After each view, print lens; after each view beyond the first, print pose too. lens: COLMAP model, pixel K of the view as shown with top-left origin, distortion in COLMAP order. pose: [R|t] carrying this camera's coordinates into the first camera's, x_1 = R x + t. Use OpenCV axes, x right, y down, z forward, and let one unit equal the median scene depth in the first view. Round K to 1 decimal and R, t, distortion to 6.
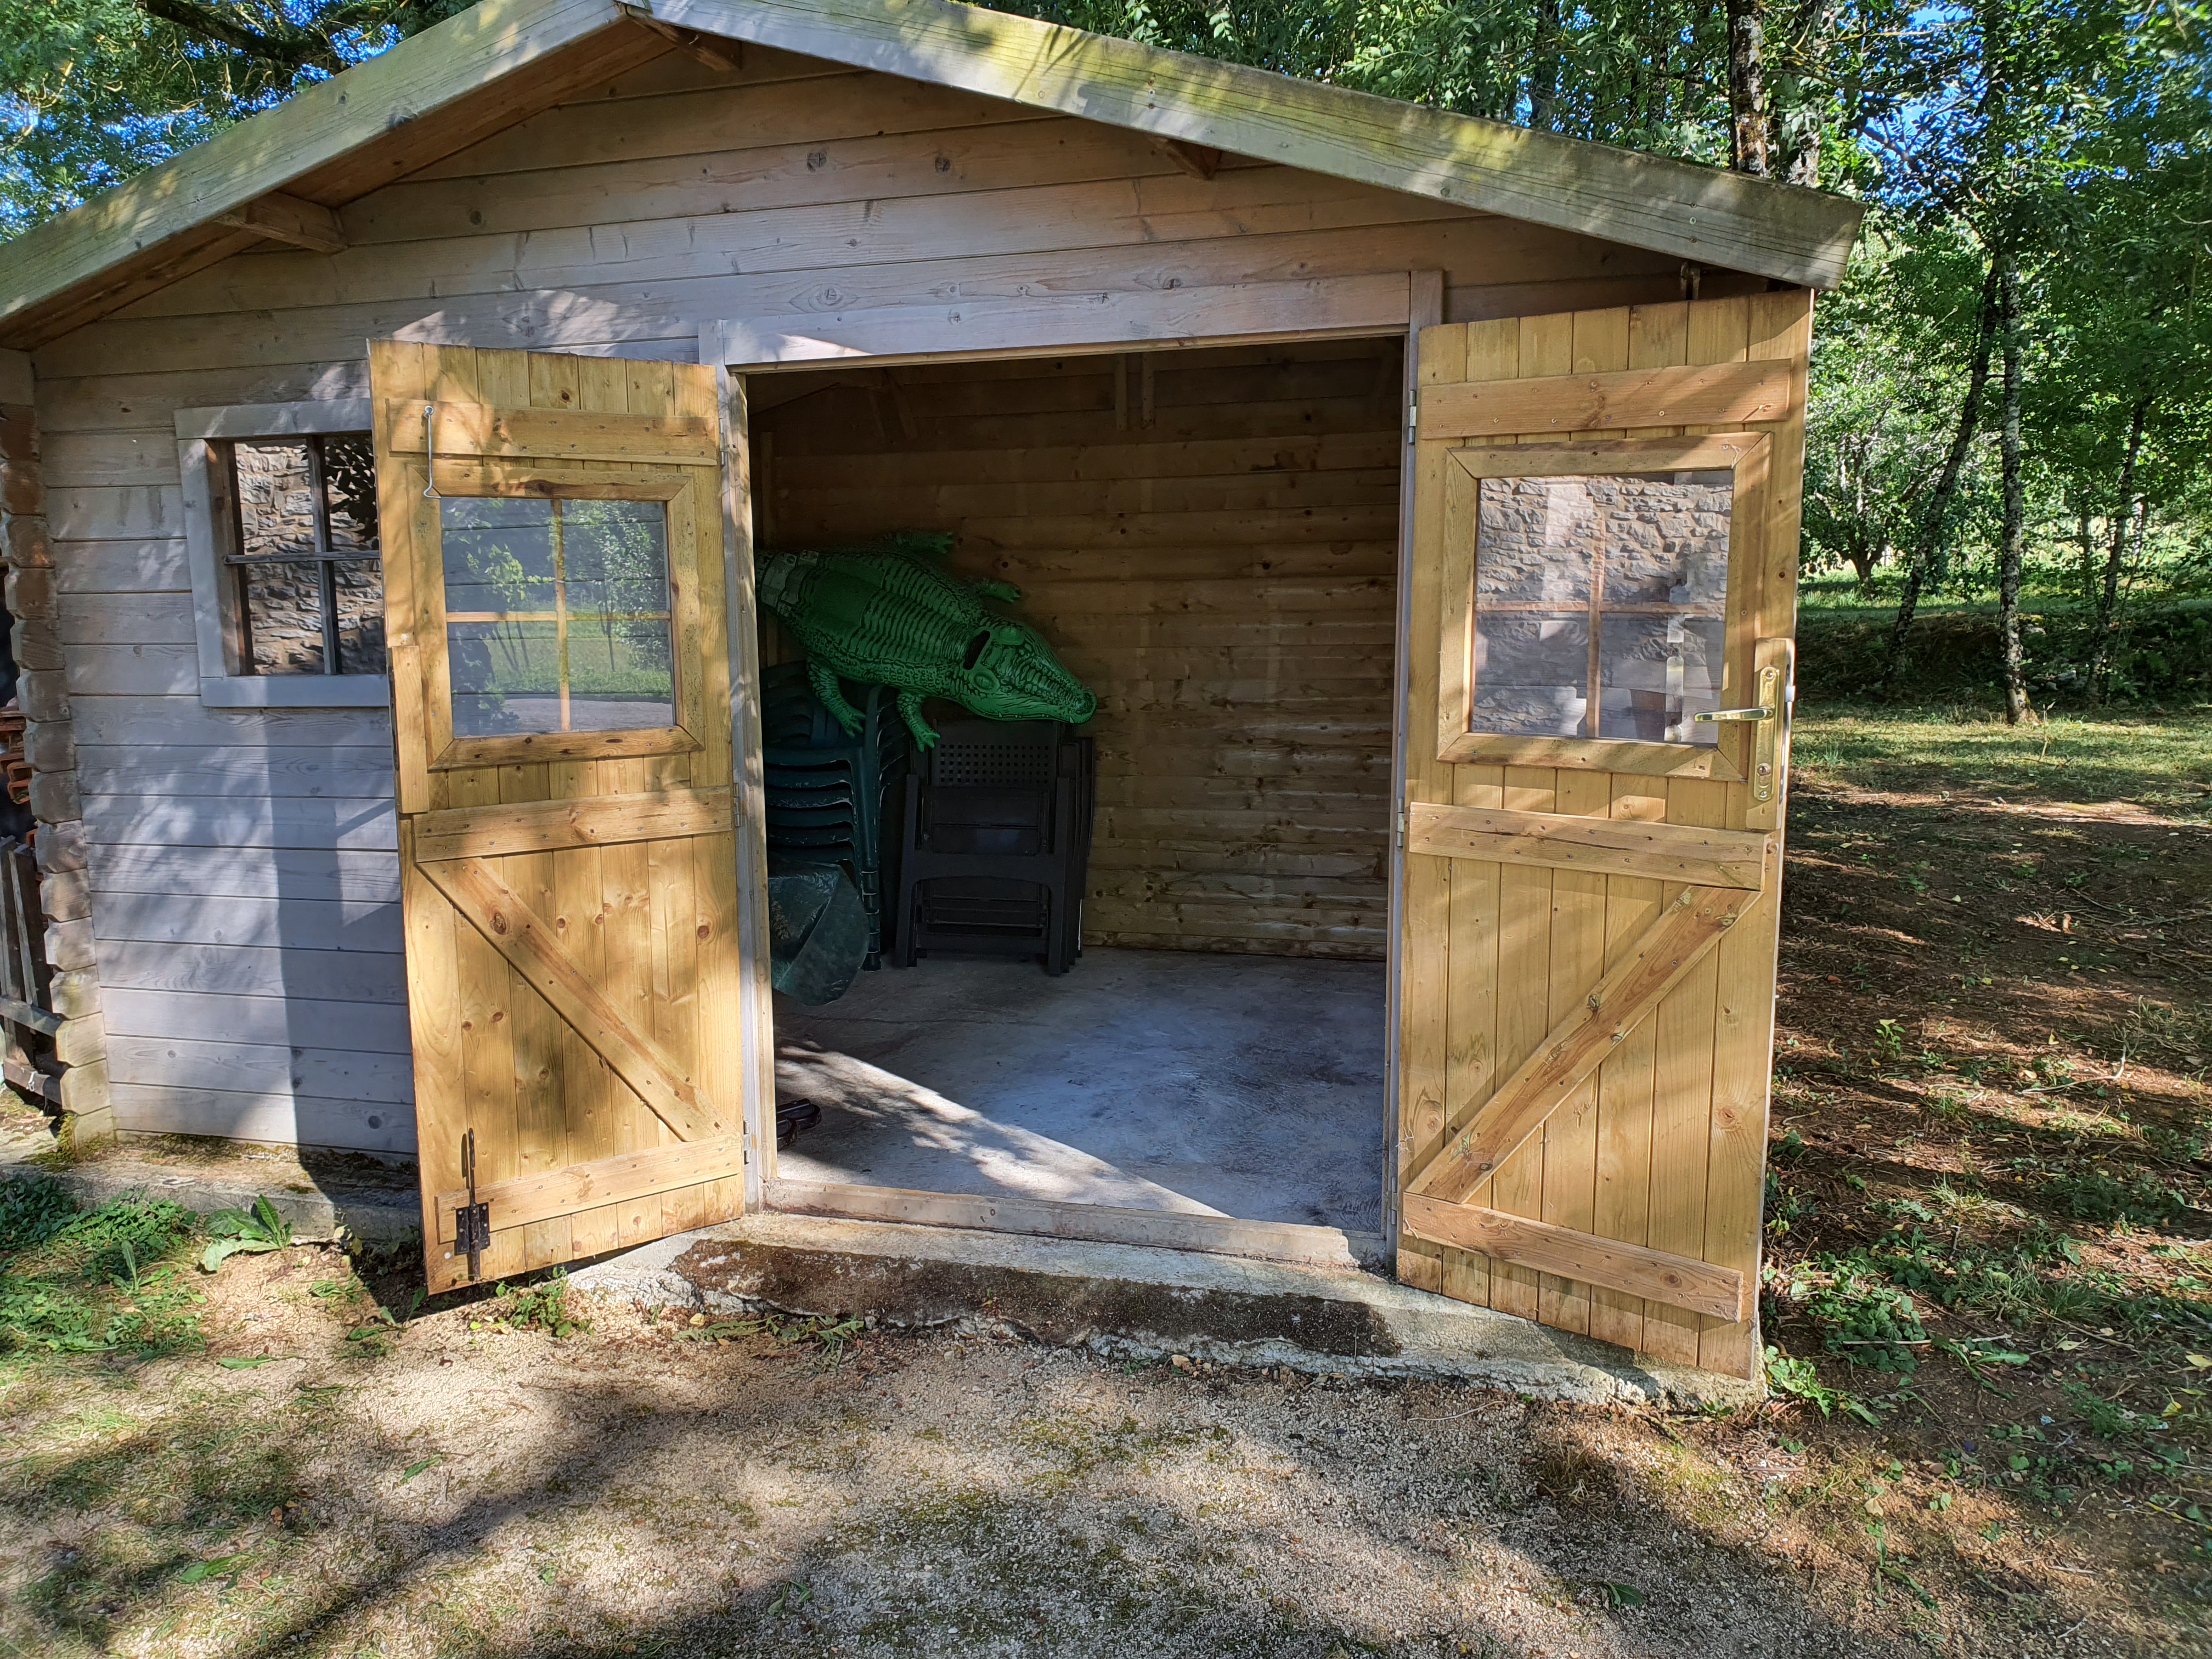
lens RADIAL K [[1688.3, 0, 1115.2], [0, 1688.3, 835.5], [0, 0, 1]] dist [-0.015006, 0.017578]
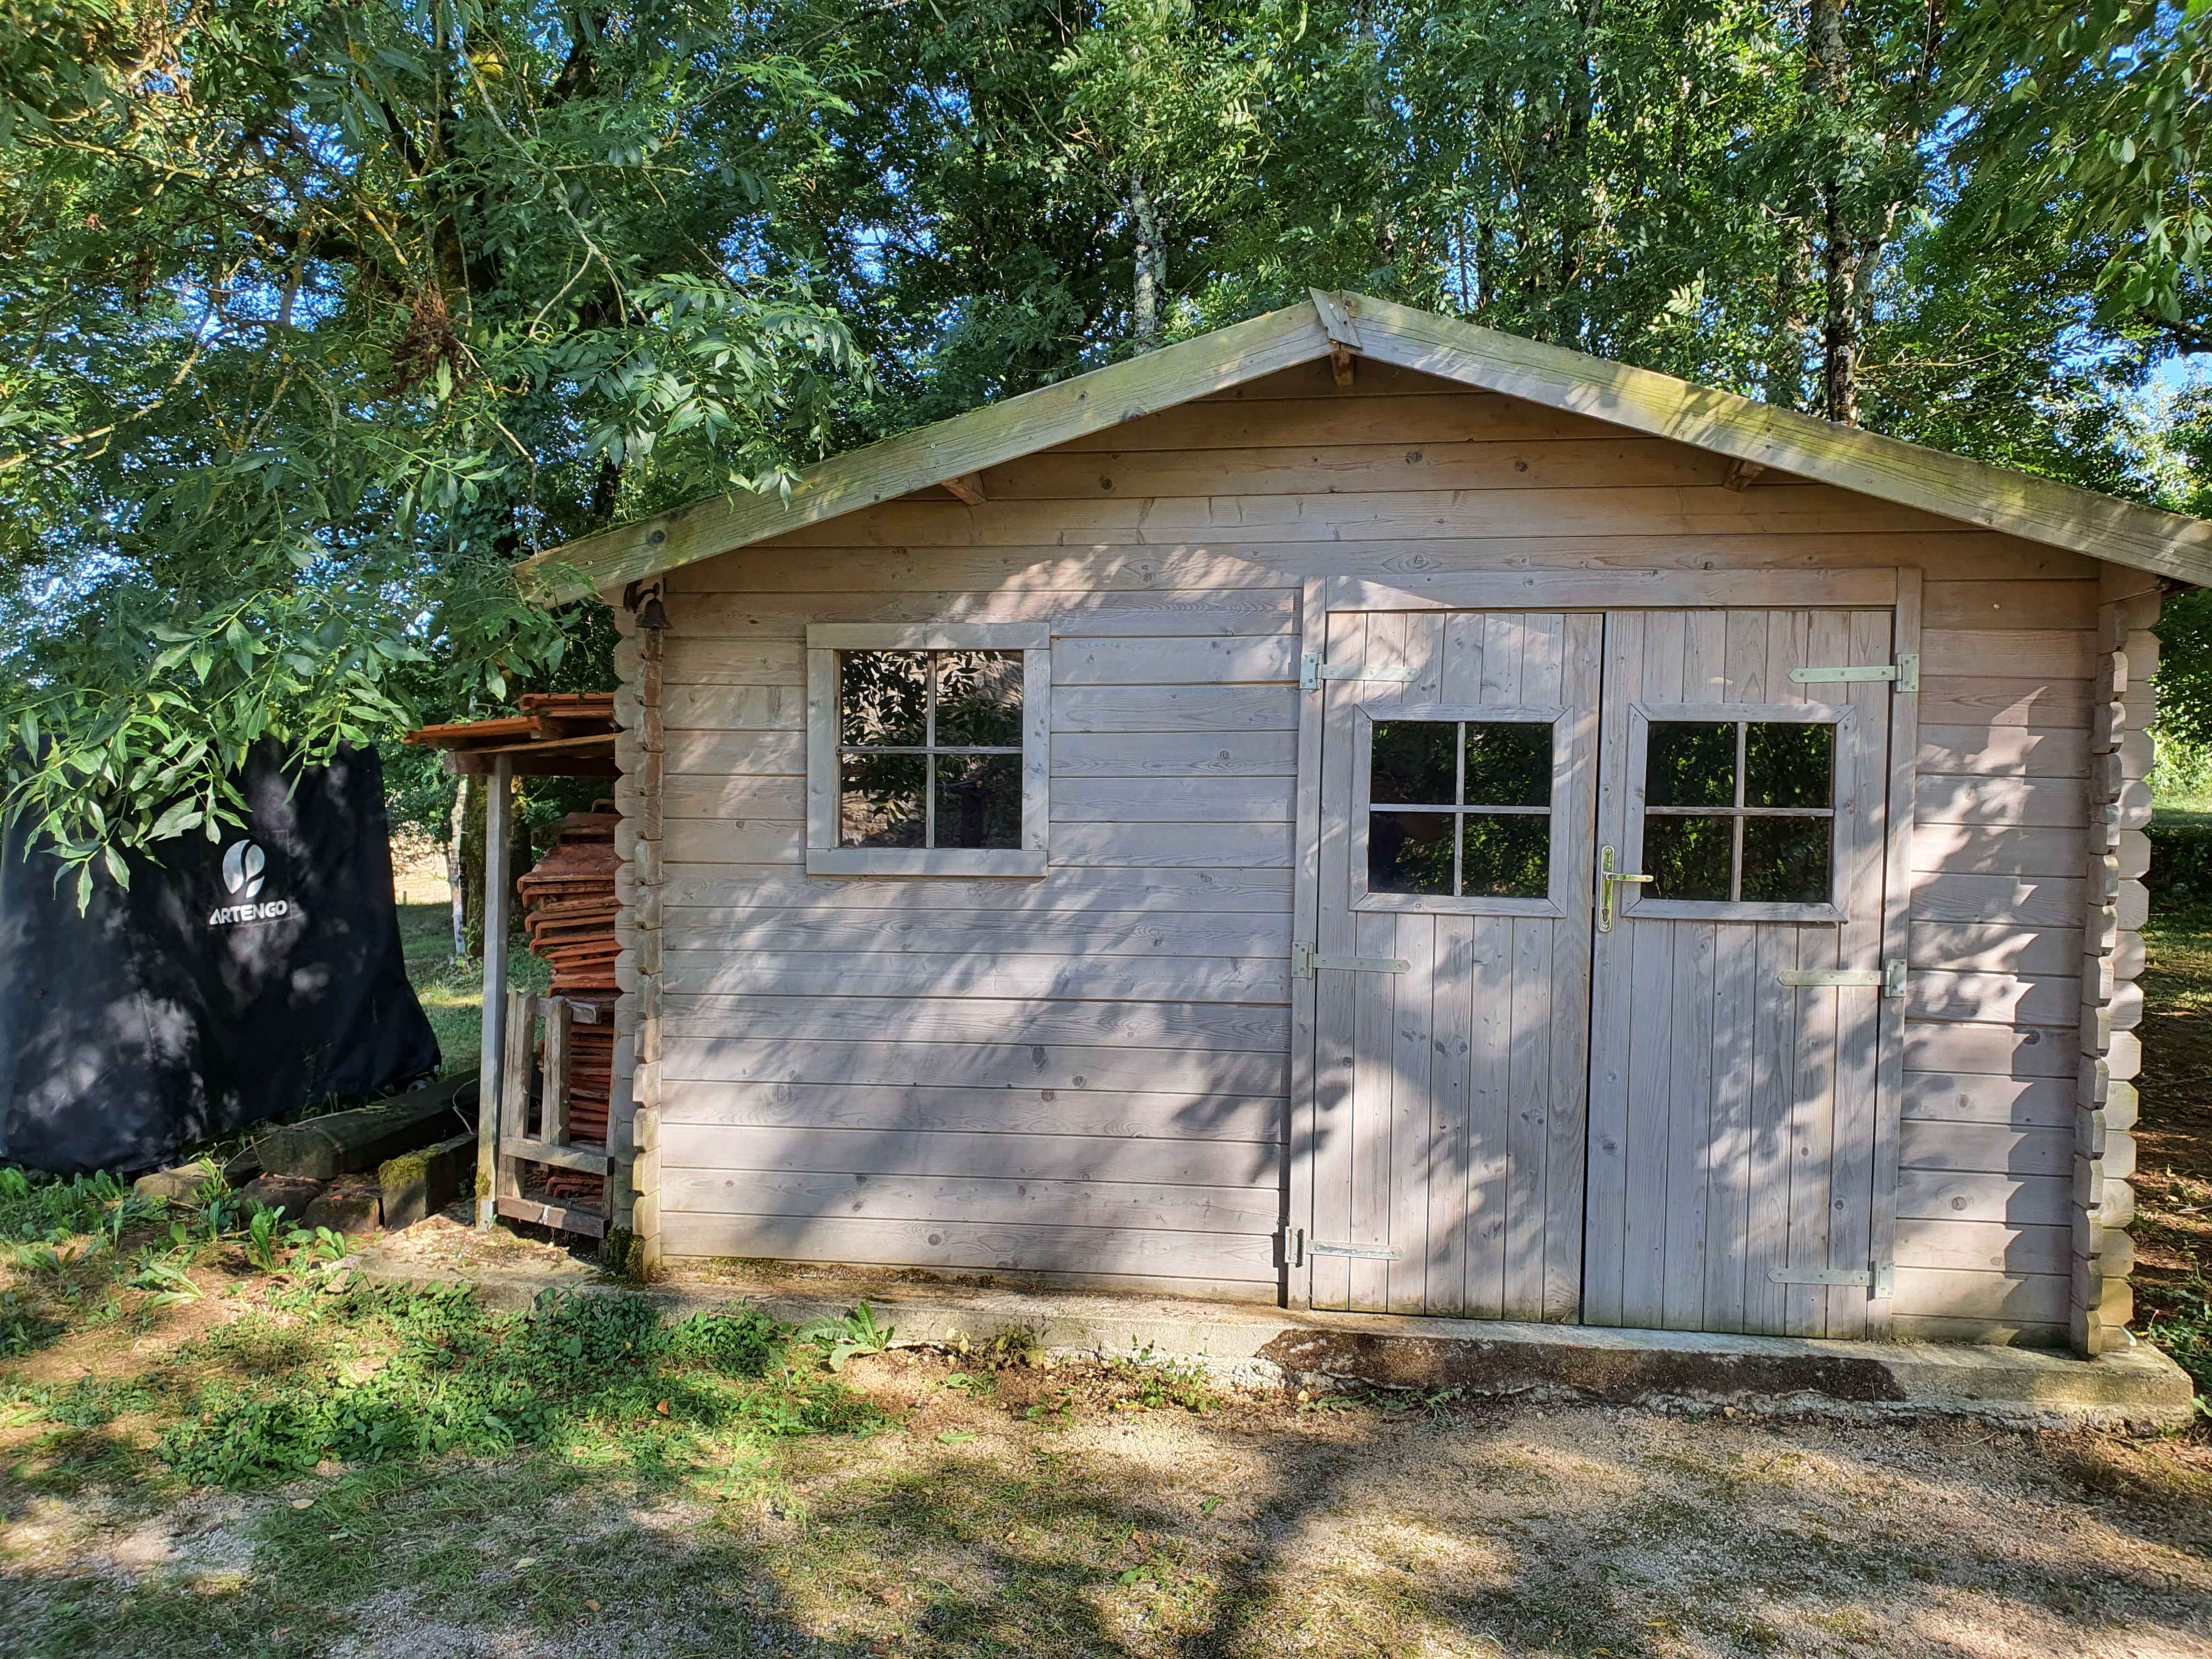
lens RADIAL K [[1688.3, 0, 1099.9], [0, 1688.3, 832.6], [0, 0, 1]] dist [-0.015006, 0.017578]
pose [[0.991769, 0.018969, 0.126628, -0.573256], [-0.003869, 0.992954, -0.118438, 0.036571], [-0.127982, 0.116973, 0.984854, -0.203615]]
